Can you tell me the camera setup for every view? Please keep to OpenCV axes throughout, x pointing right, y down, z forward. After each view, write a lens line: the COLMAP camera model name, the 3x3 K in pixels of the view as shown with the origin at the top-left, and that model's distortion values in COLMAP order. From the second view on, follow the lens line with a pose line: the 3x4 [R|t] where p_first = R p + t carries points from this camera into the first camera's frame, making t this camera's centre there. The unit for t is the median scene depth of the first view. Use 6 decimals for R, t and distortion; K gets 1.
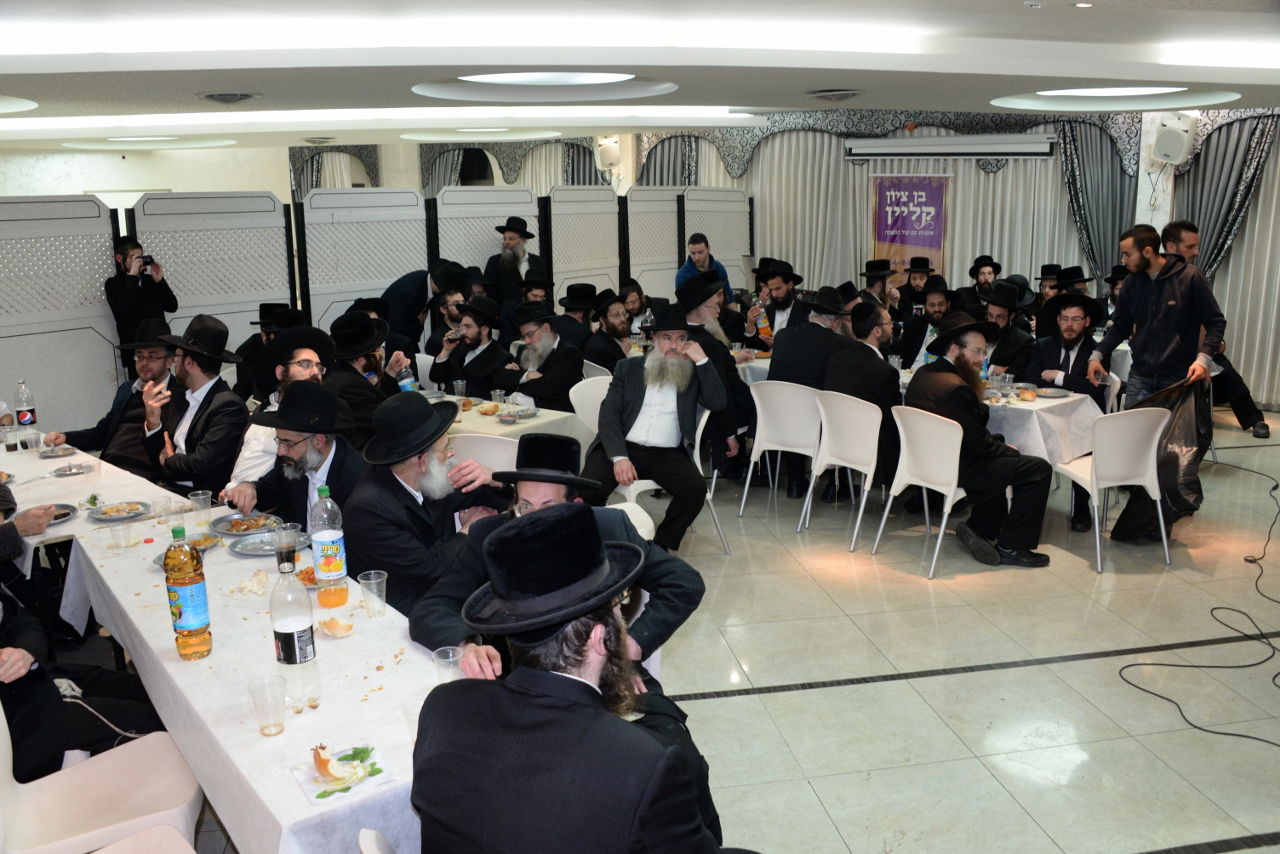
lens RADIAL K [[1029.8, 0, 637.9], [0, 1029.8, 439.3], [0, 0, 1]] dist [-0.143865, 0.086173]
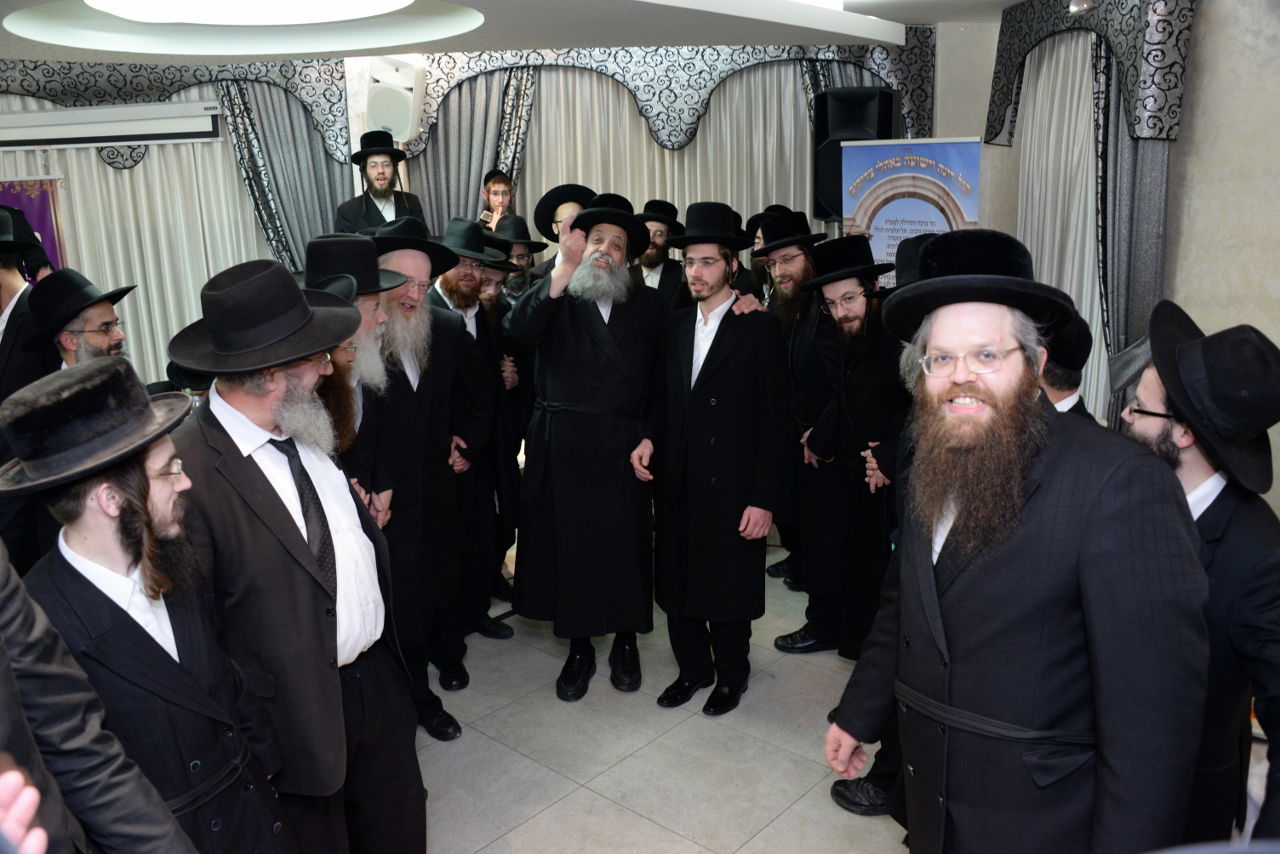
lens RADIAL K [[1029.8, 0, 638.0], [0, 1029.8, 422.9], [0, 0, 1]] dist [-0.143865, 0.086173]
pose [[0.777818, -0.166630, 0.605998, 0.213045], [0.164506, 0.984575, 0.059578, -0.102742], [-0.606578, 0.053350, 0.793232, 0.359327]]
